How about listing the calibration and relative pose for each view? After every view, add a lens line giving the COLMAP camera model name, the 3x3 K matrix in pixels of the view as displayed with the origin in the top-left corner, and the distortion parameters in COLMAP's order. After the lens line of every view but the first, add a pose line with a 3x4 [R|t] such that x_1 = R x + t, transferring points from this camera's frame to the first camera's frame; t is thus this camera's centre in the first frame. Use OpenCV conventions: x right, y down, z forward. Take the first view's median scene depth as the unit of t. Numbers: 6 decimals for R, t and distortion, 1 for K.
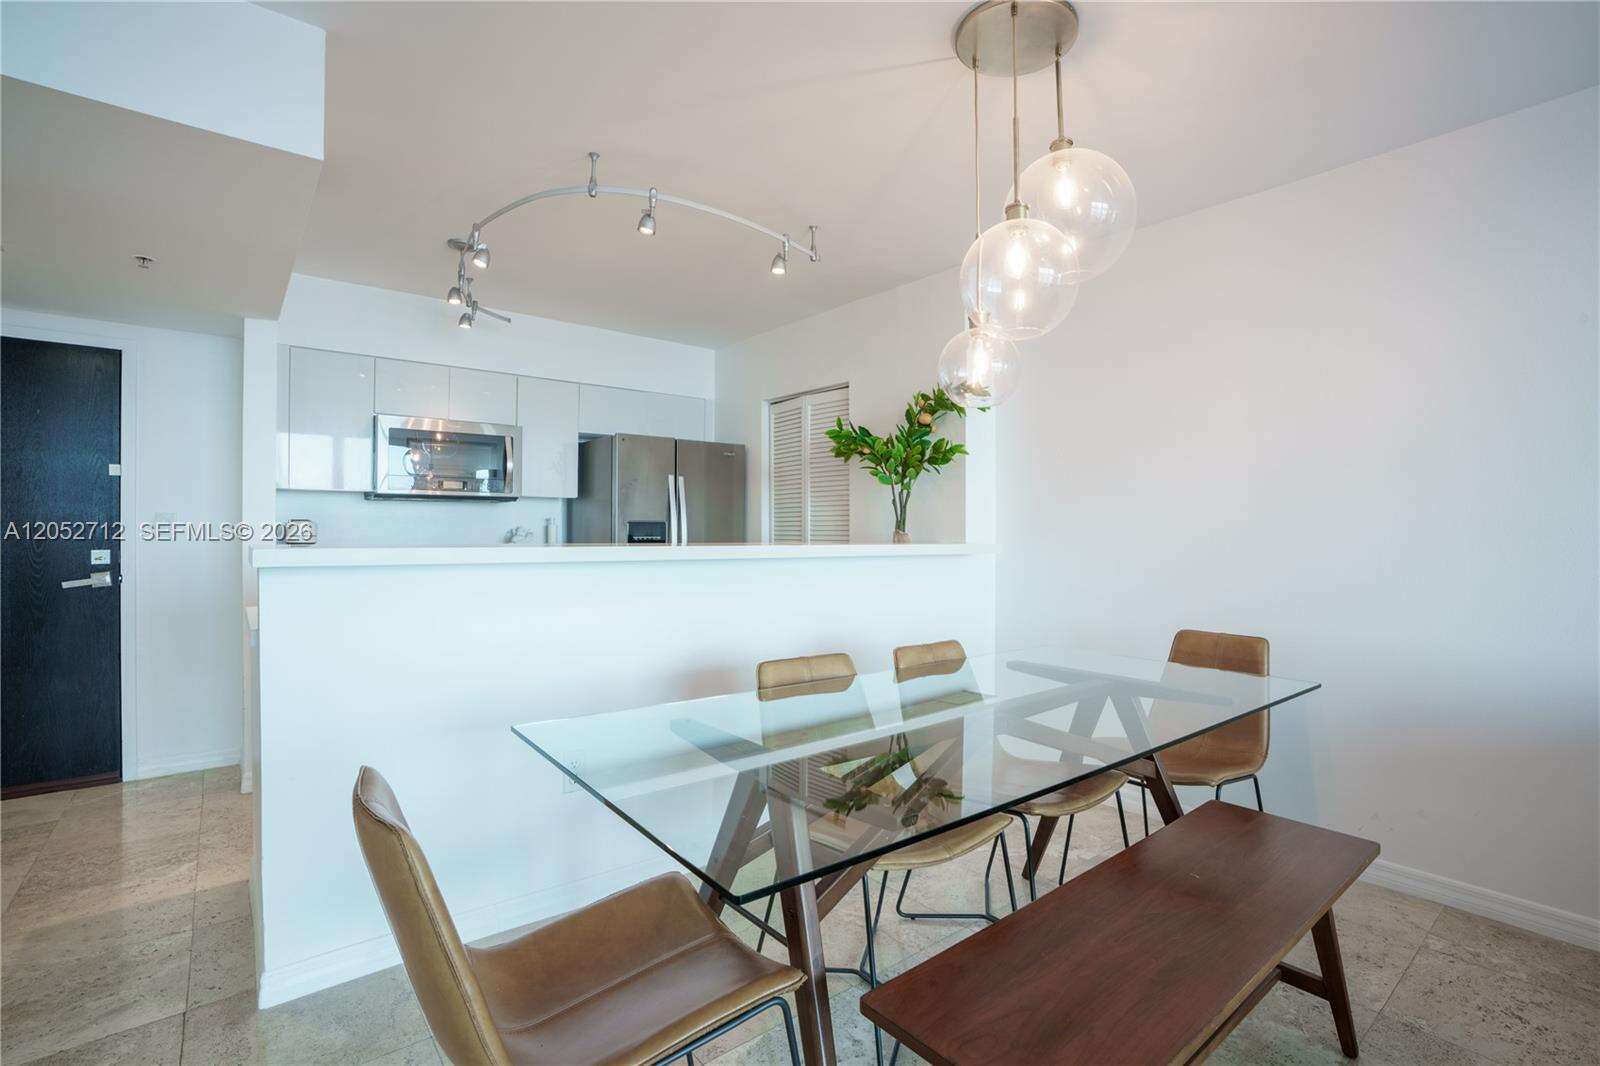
lens RADIAL K [[738.4, 0, 803.1], [0, 738.4, 530.1], [0, 0, 1]] dist [-0.070355, 0.026662]
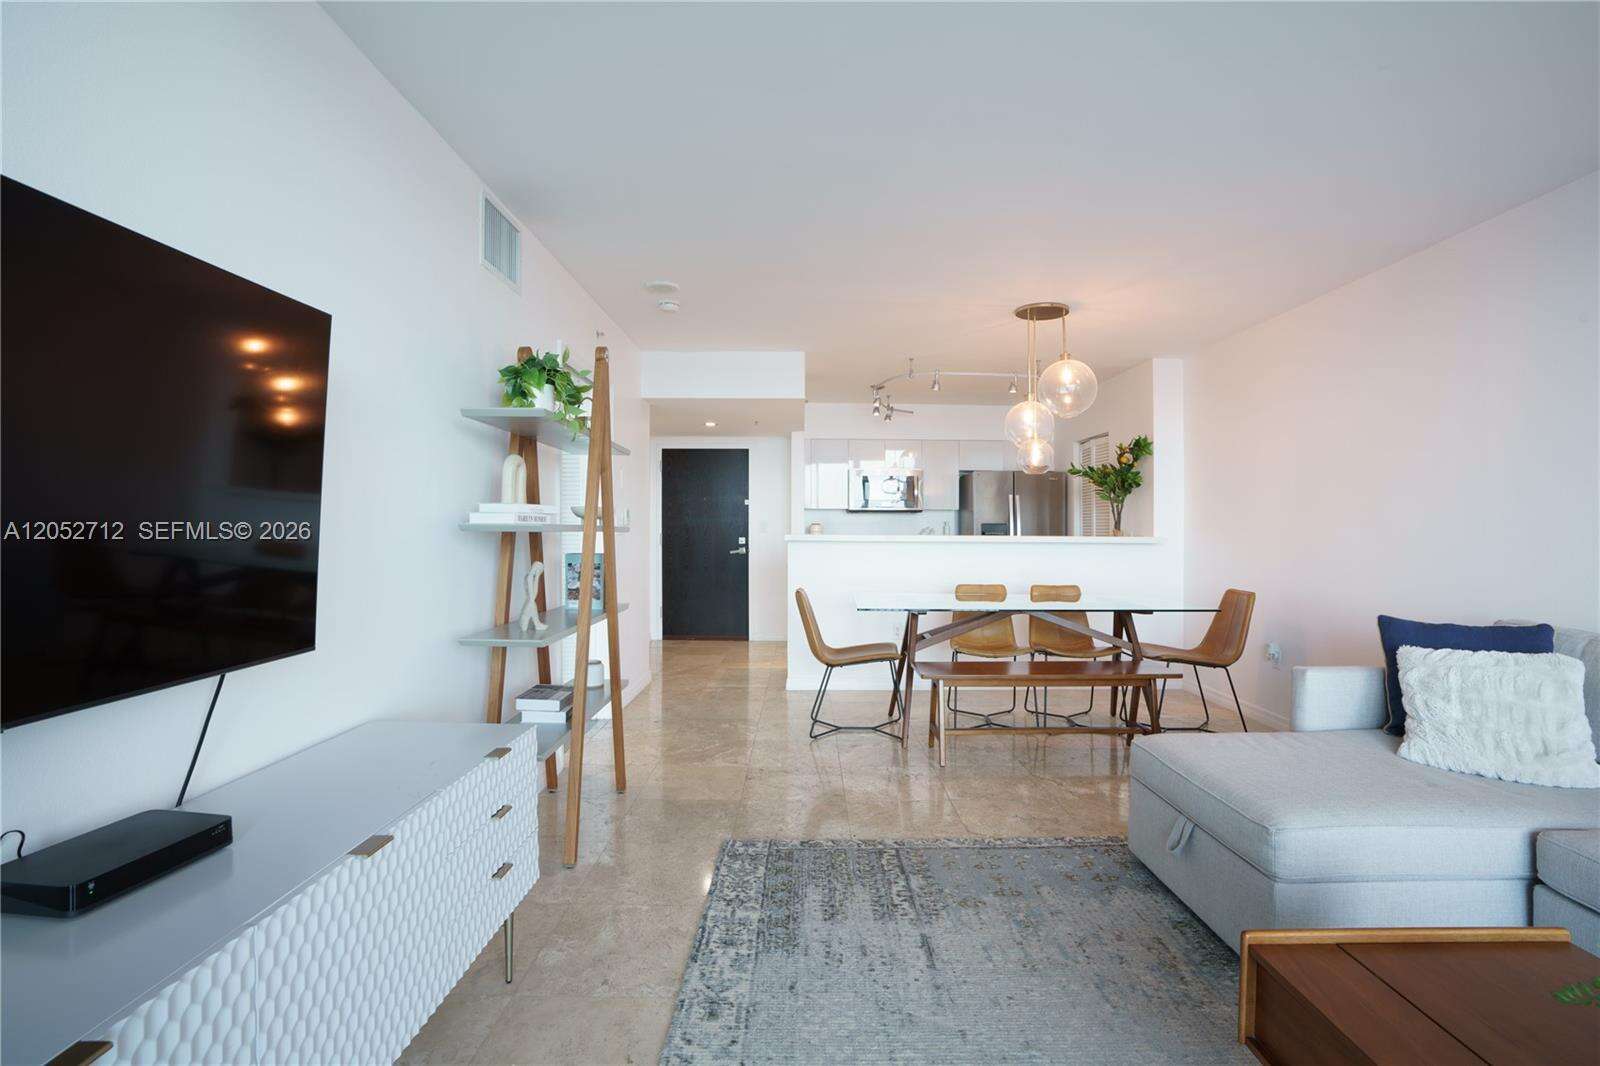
lens RADIAL K [[738.4, 0, 803.1], [0, 738.4, 530.1], [0, 0, 1]] dist [-0.070355, 0.026662]
pose [[0.775462, 0.000508, -0.631394, 0.615451], [0.000465, 0.999999, 0.001376, 0.001055], [0.631395, -0.001361, 0.775461, -0.671911]]
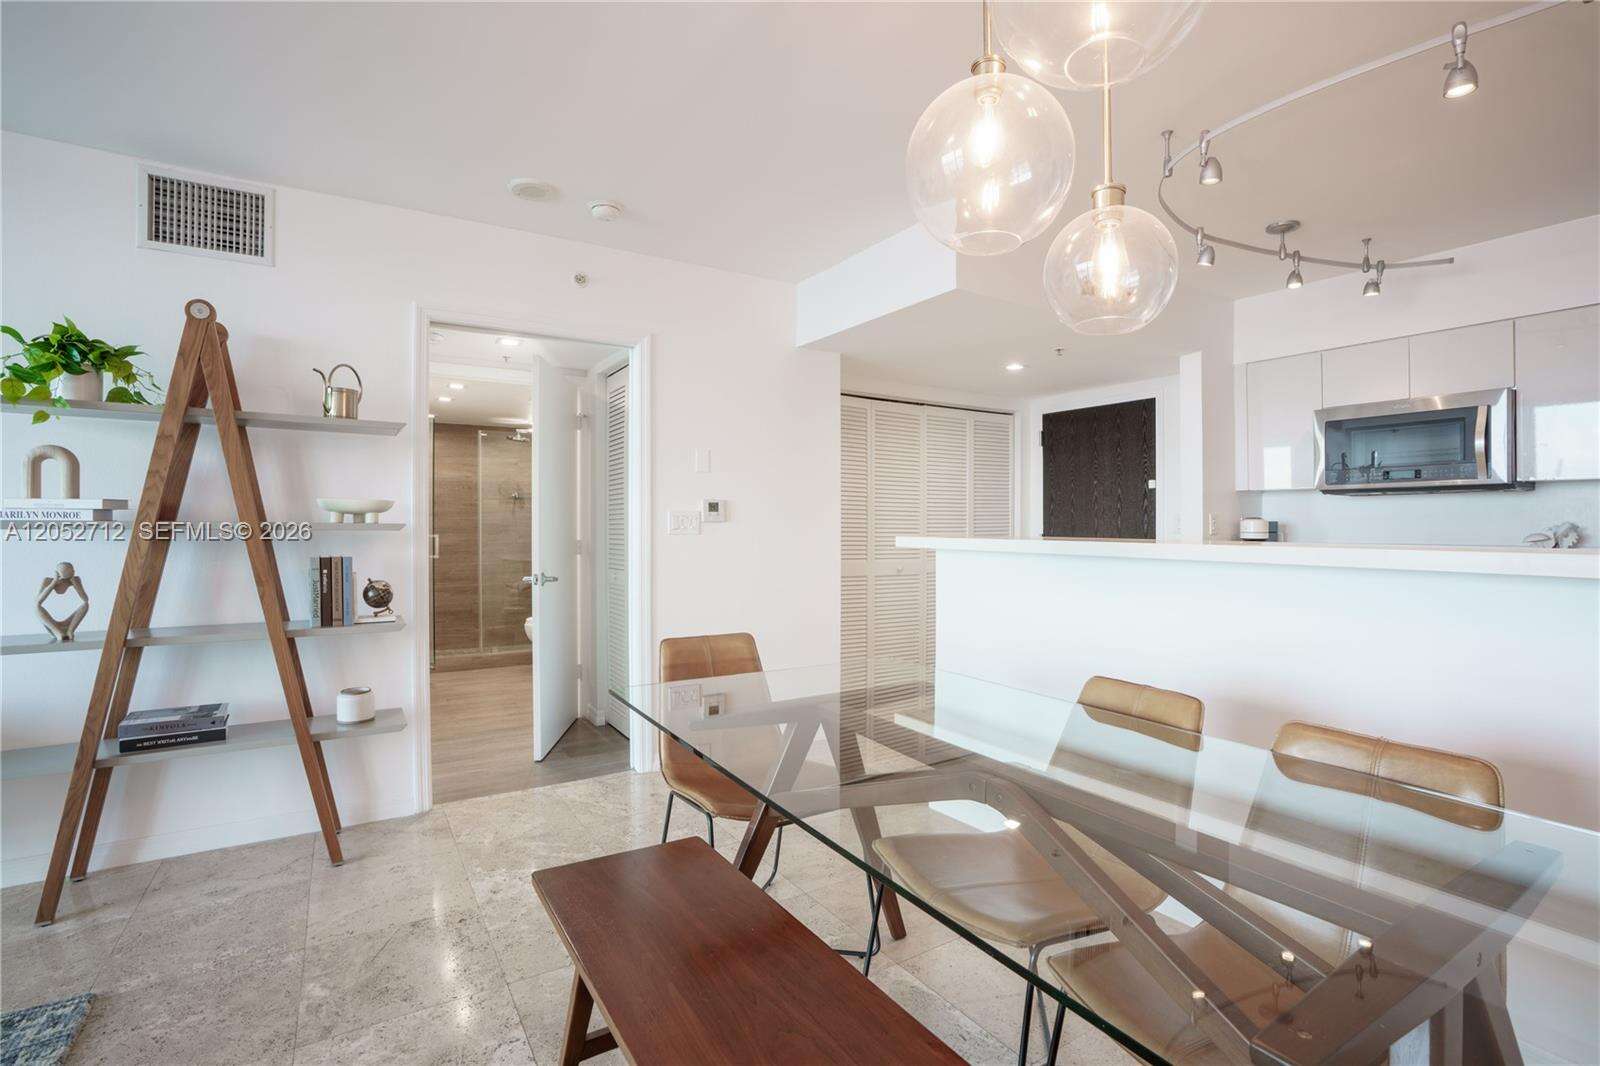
lens RADIAL K [[738.4, 0, 803.1], [0, 738.4, 530.1], [0, 0, 1]] dist [-0.070355, 0.026662]
pose [[-0.114164, 0.002350, -0.993459, 0.498254], [-0.000485, 0.999997, 0.002421, 0.002436], [0.993462, 0.000759, -0.114162, 0.443685]]
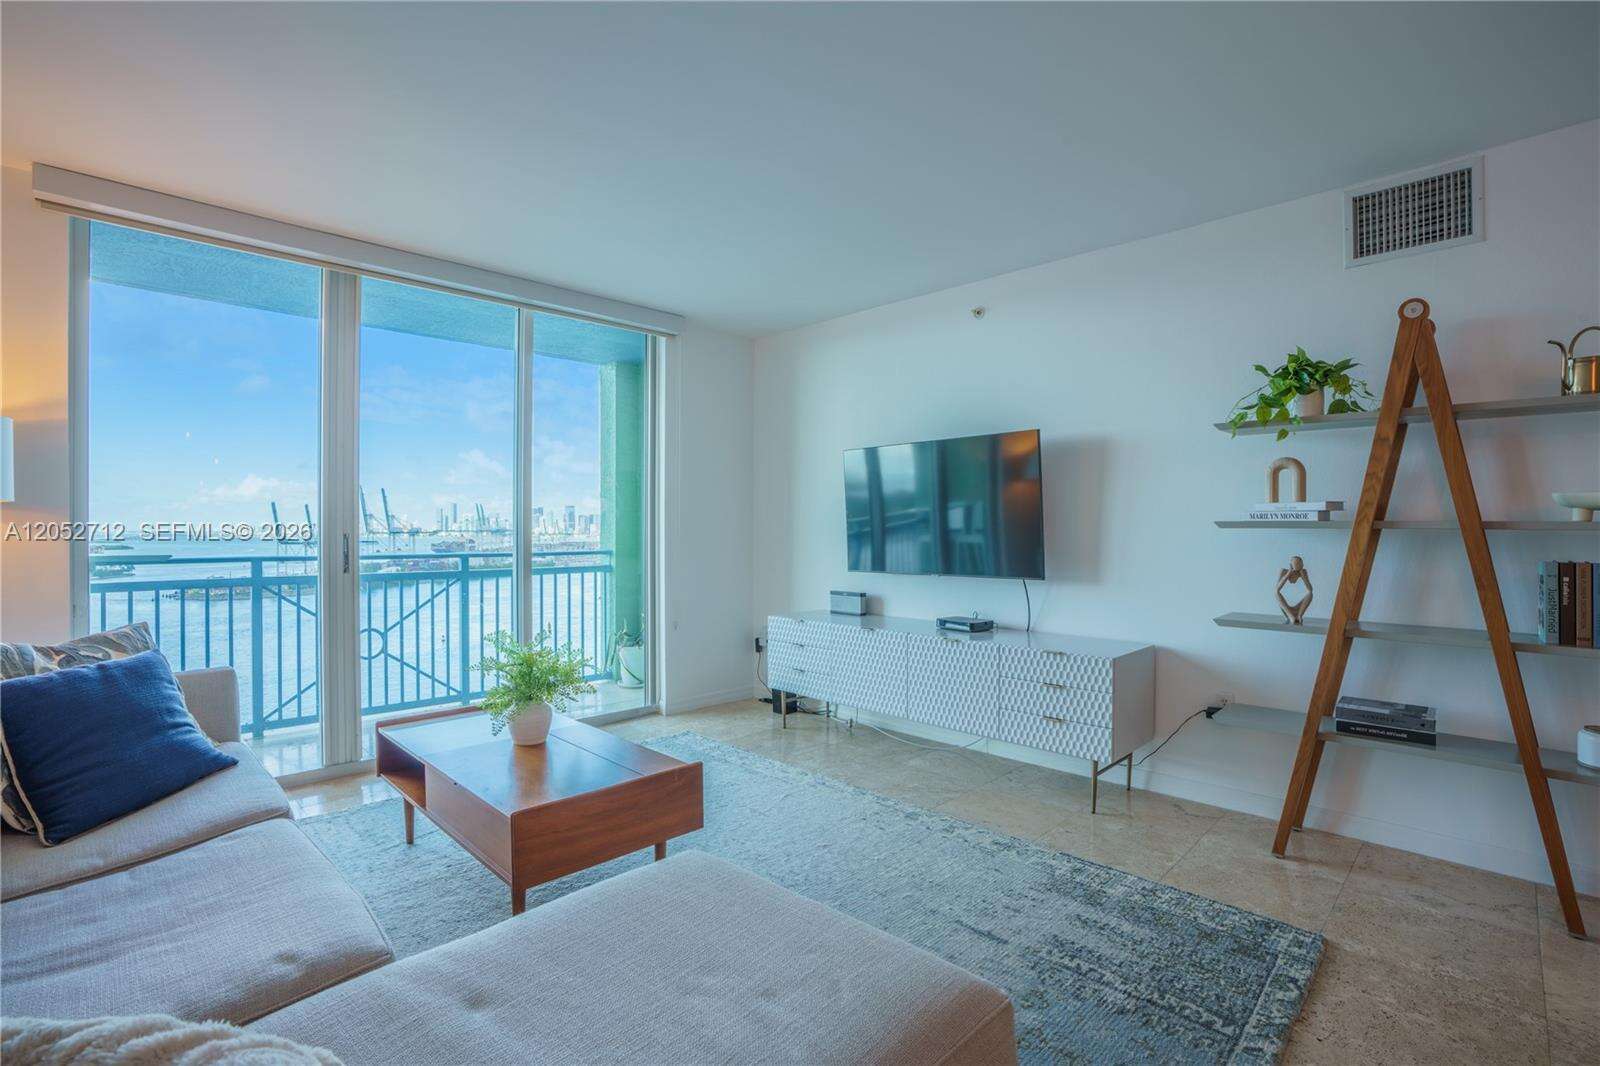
lens RADIAL K [[738.4, 0, 803.1], [0, 738.4, 530.1], [0, 0, 1]] dist [-0.070355, 0.026662]
pose [[-0.994449, -0.001785, -0.105203, 0.538436], [-0.002306, 0.999986, 0.004831, 0.002897], [0.105193, 0.005046, -0.994439, 0.408217]]
